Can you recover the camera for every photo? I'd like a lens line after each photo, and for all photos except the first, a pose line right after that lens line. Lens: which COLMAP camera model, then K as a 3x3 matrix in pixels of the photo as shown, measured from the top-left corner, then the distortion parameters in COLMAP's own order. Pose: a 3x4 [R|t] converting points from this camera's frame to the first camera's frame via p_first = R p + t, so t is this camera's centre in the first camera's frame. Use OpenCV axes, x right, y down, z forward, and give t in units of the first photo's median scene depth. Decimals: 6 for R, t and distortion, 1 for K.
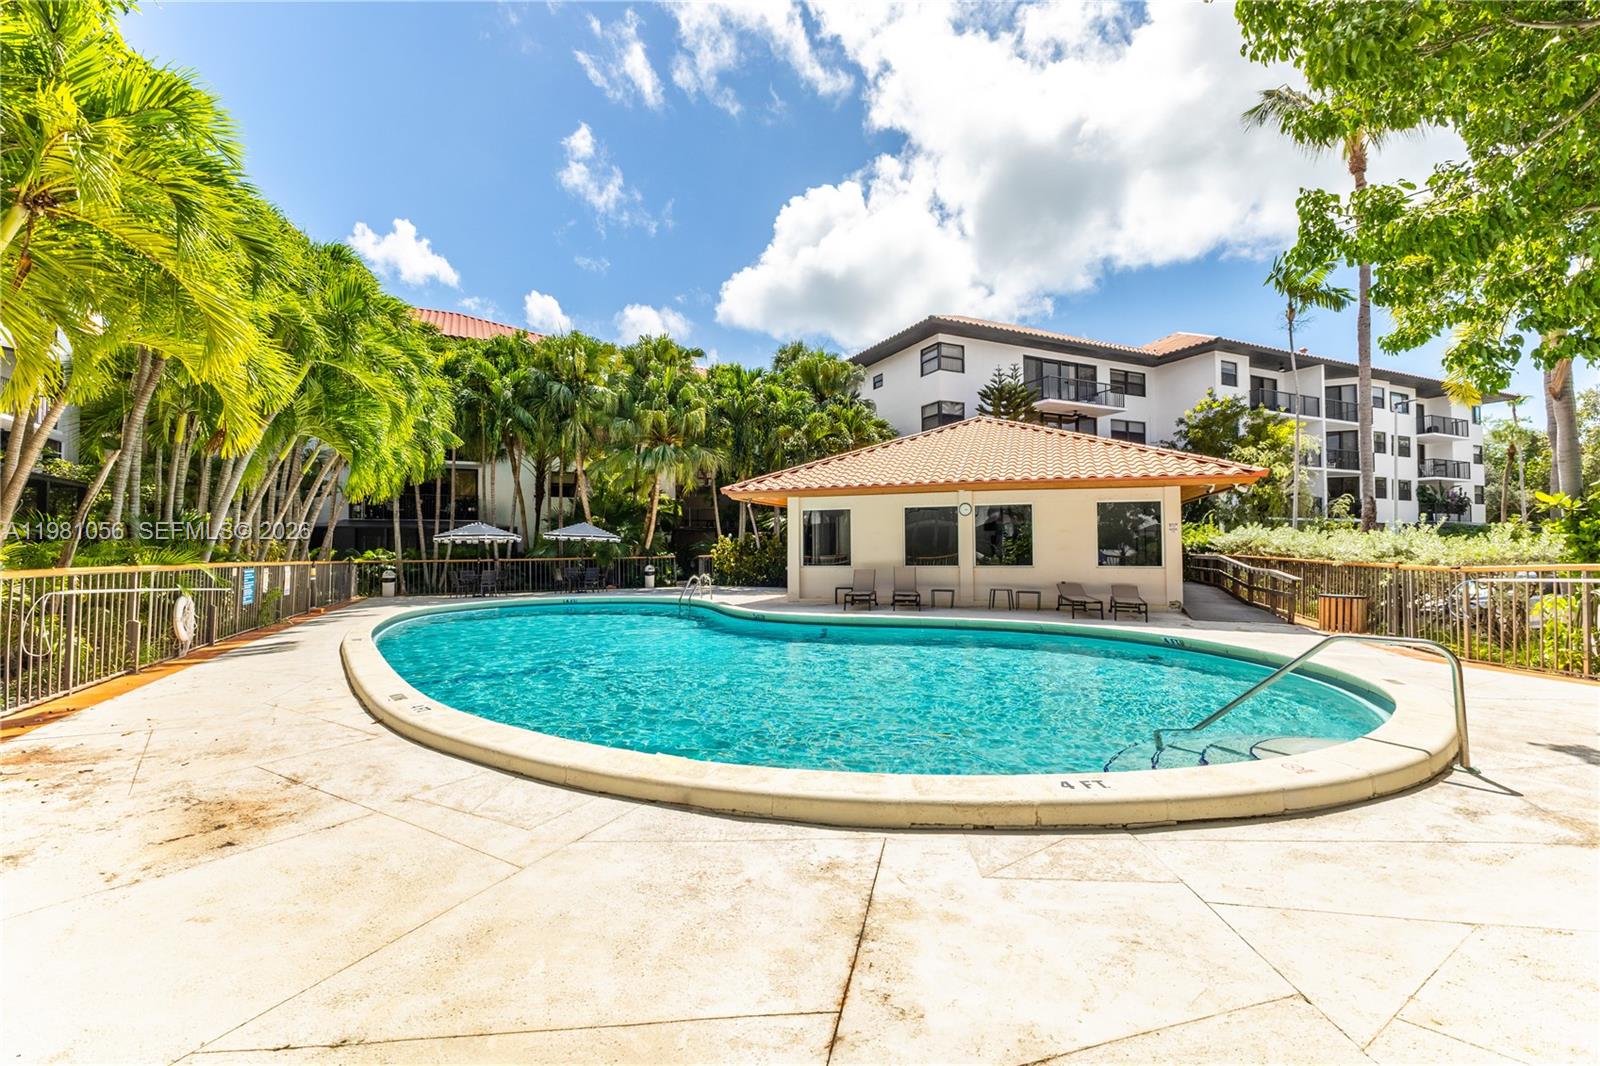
lens RADIAL K [[695.8, 0, 800.0], [0, 695.8, 533.0], [0, 0, 1]] dist [-0.000868, -0.000166]
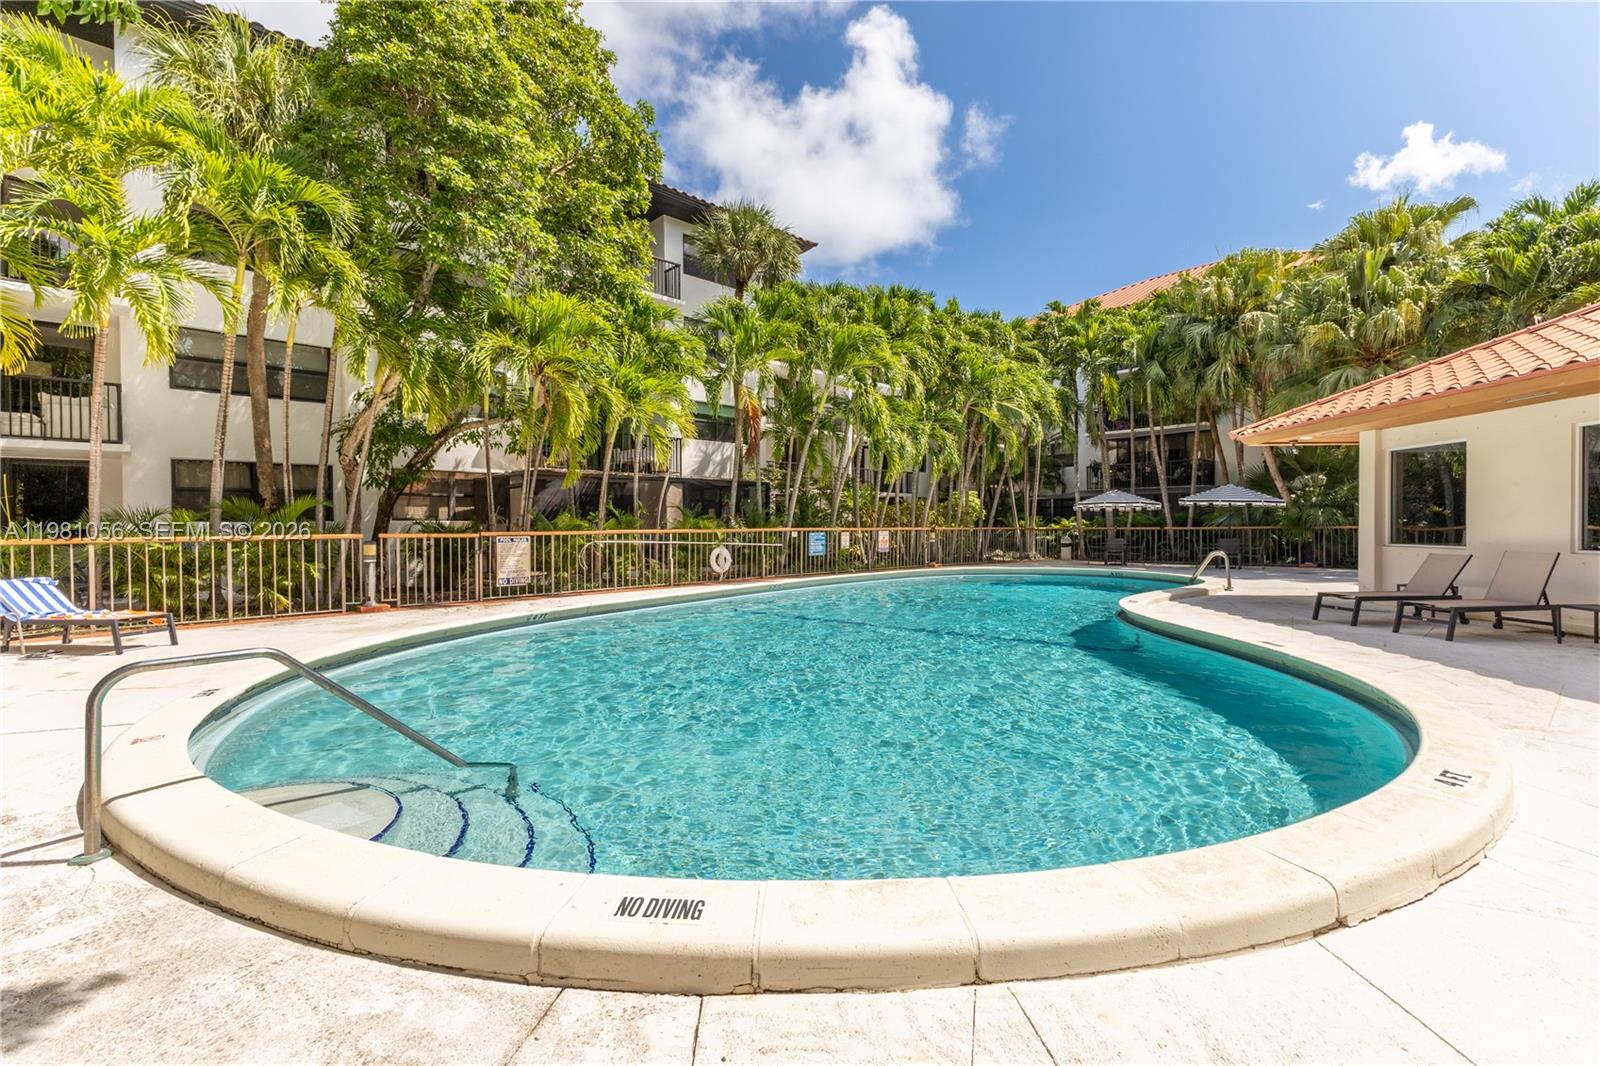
lens RADIAL K [[695.8, 0, 800.0], [0, 695.8, 533.0], [0, 0, 1]] dist [-0.000868, -0.000166]
pose [[0.255570, 0.015573, -0.966665, 0.445947], [0.029928, 0.999264, 0.024011, 0.010037], [0.966327, -0.035067, 0.254915, 0.365820]]
